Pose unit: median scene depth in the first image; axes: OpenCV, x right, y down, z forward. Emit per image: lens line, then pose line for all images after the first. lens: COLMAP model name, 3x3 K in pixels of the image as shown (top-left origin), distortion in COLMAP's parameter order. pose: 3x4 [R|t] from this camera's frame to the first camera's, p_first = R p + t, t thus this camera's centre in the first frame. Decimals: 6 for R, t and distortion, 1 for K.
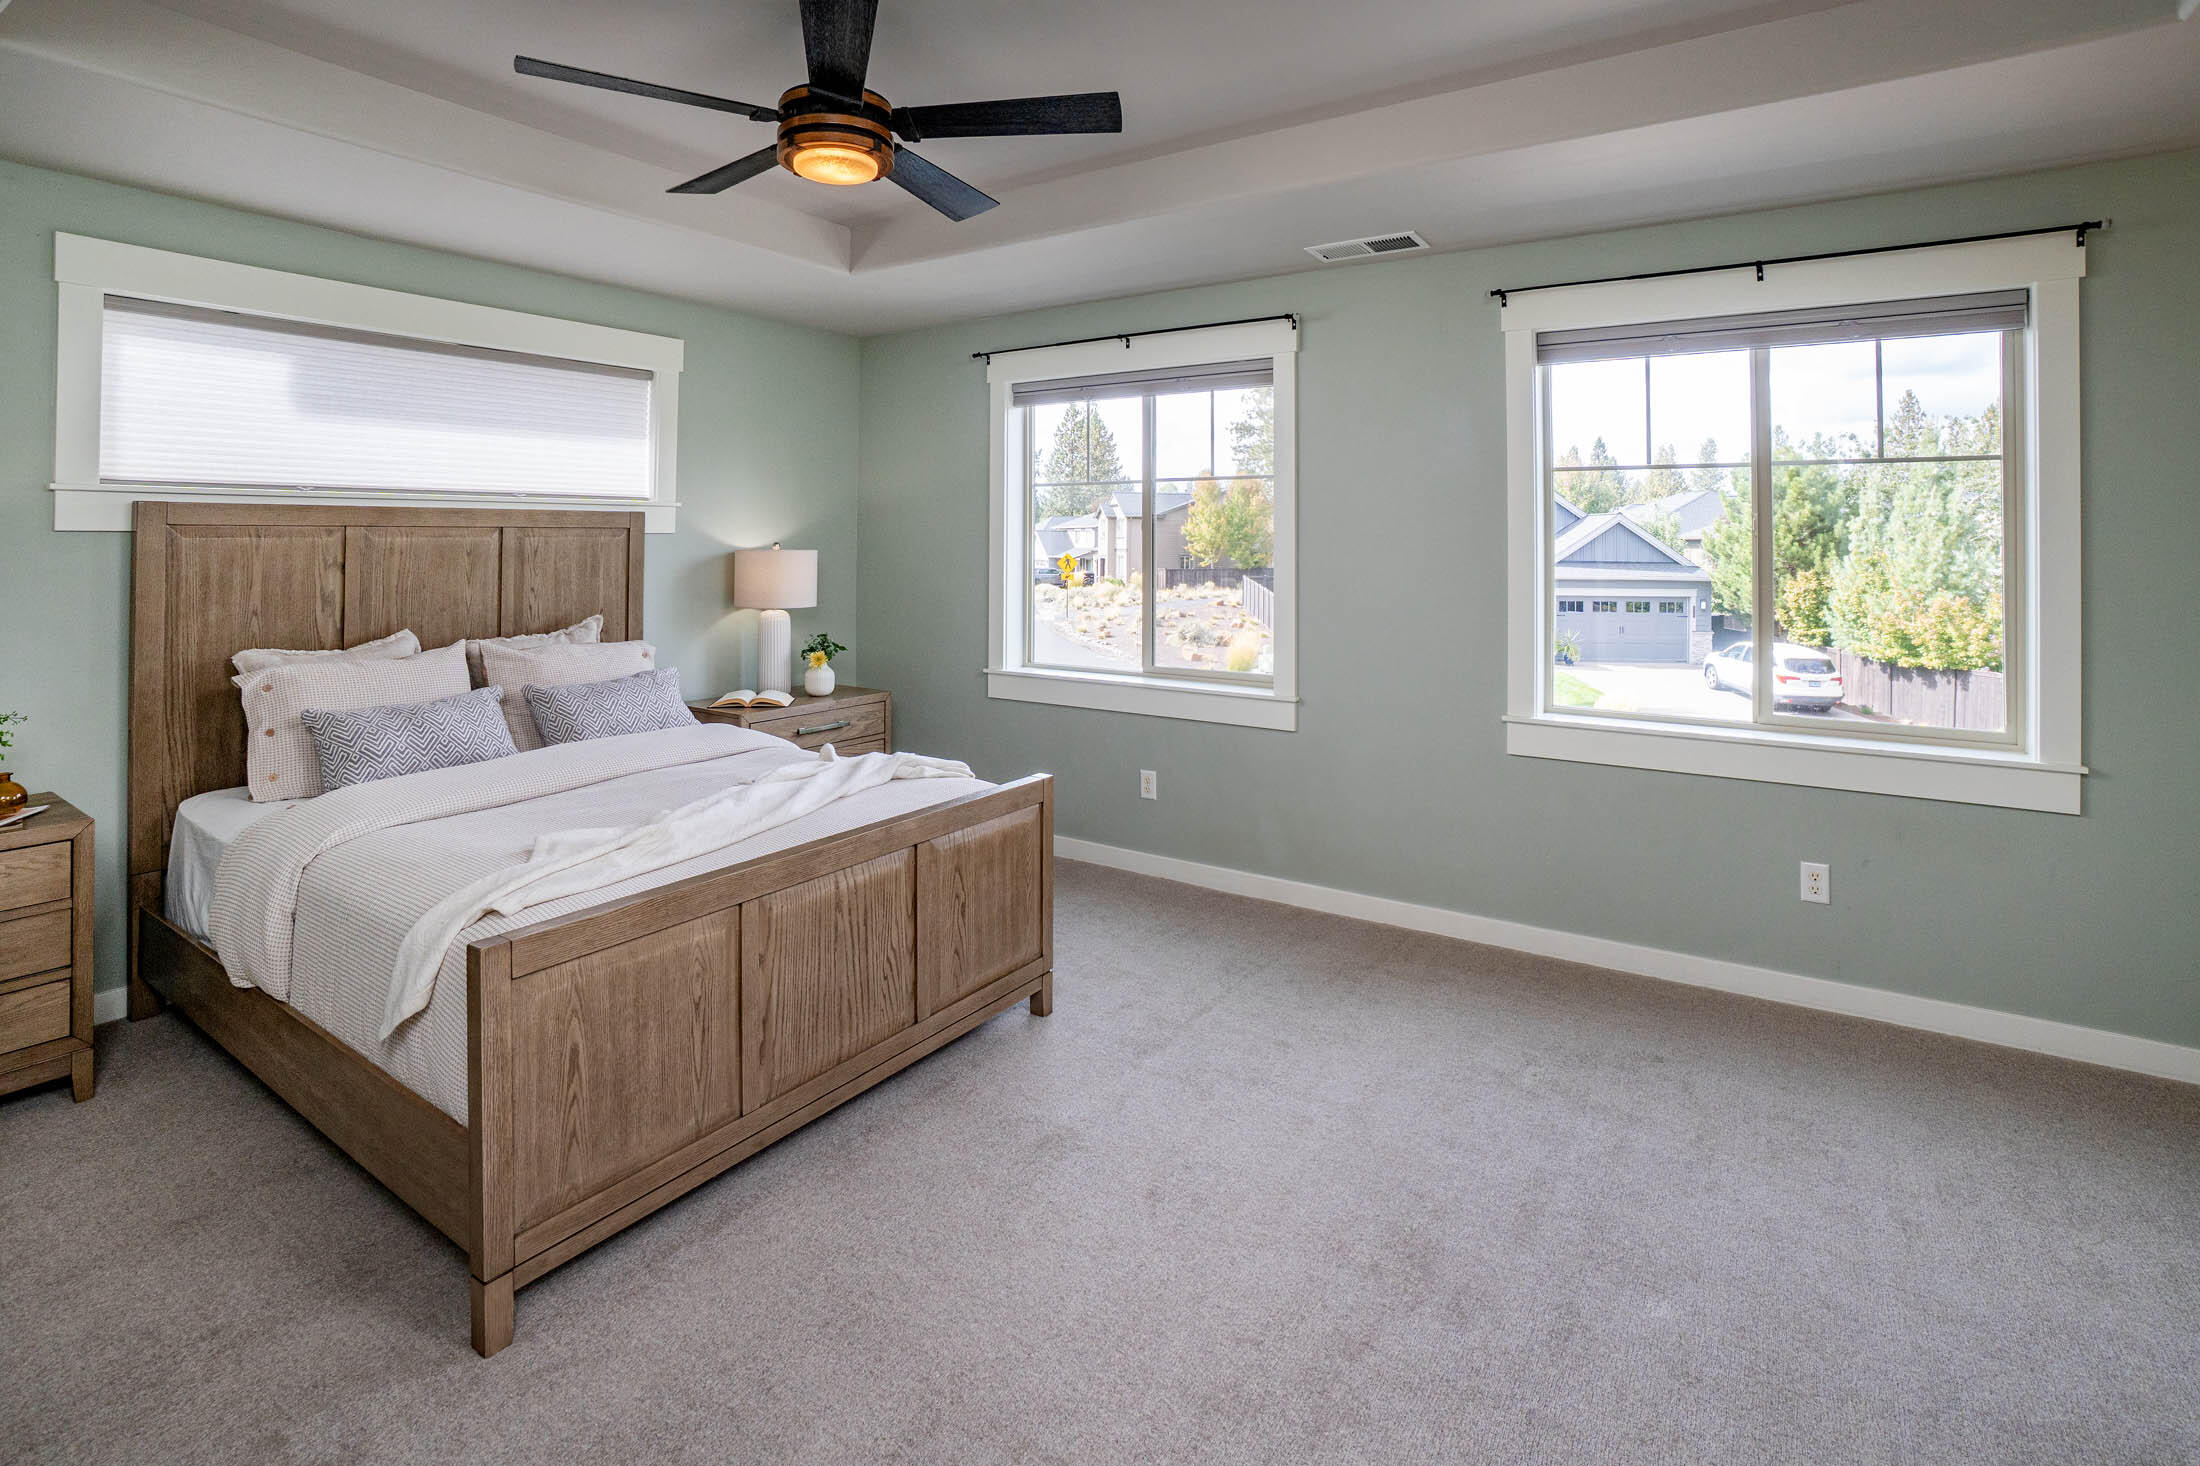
lens RADIAL K [[1012.2, 0, 1104.7], [0, 1012.2, 607.5], [0, 0, 1]] dist [-0.002024, -0.000312]
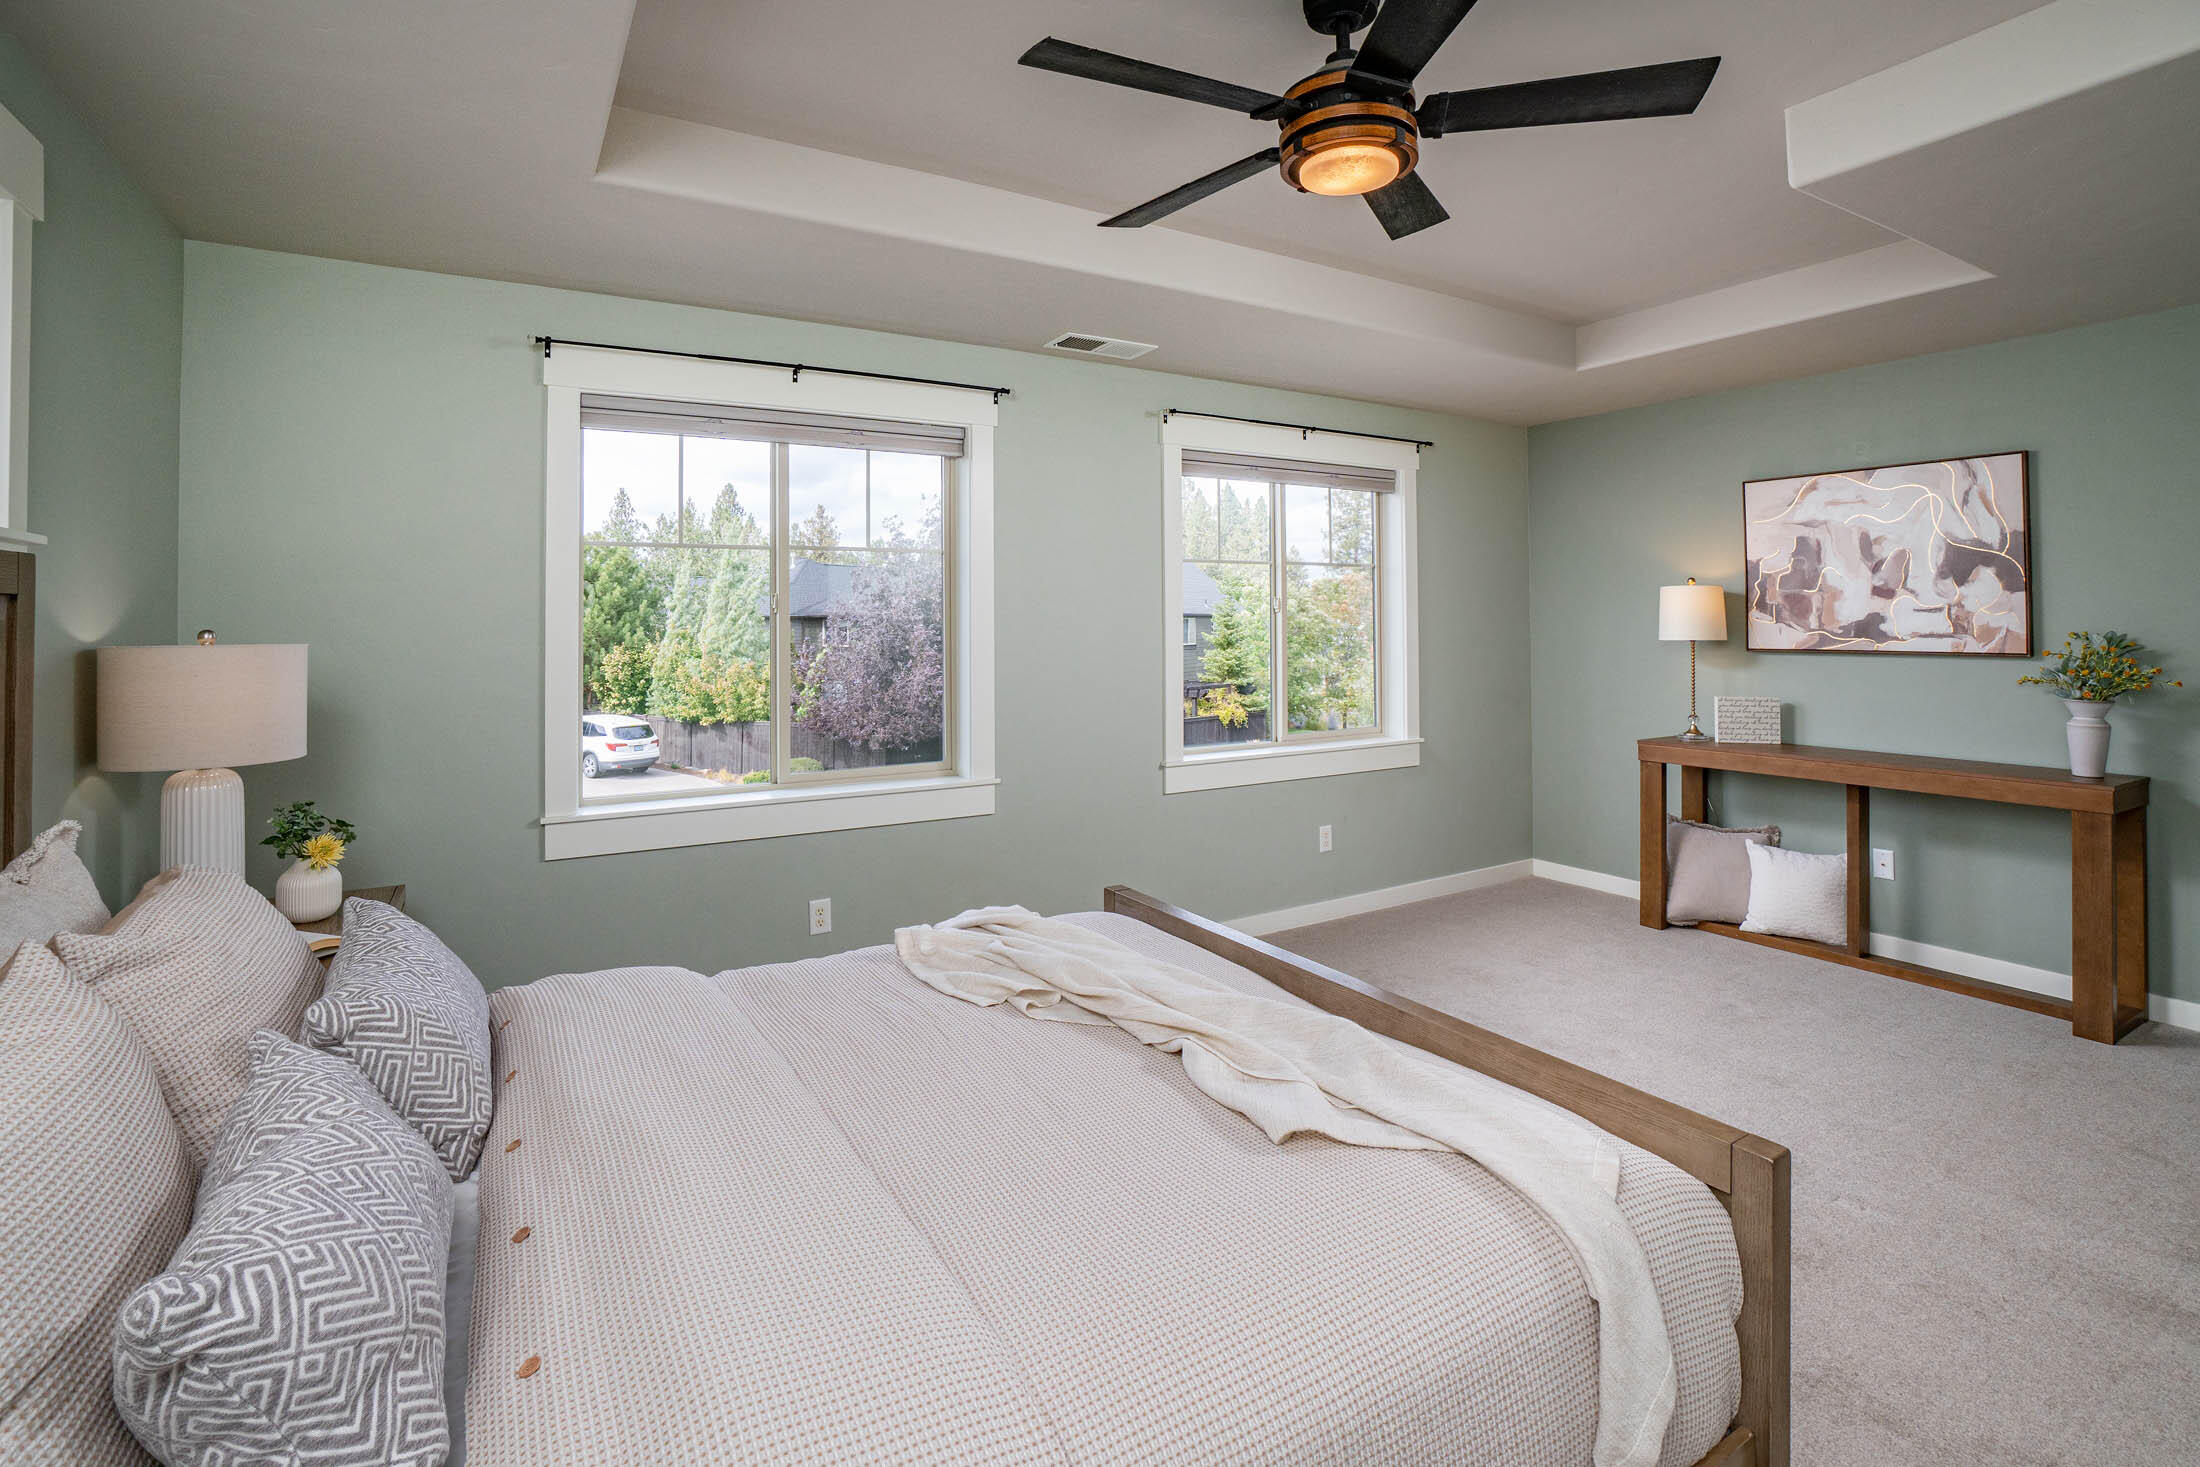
lens RADIAL K [[1056.8, 0, 1100.0], [0, 1056.8, 733.5], [0, 0, 1]] dist [-0.031864, -0.000028]
pose [[0.459129, -0.107514, 0.881840, -0.231037], [0.067515, 0.994002, 0.086037, -0.012719], [-0.885800, 0.020035, 0.463634, 0.146470]]
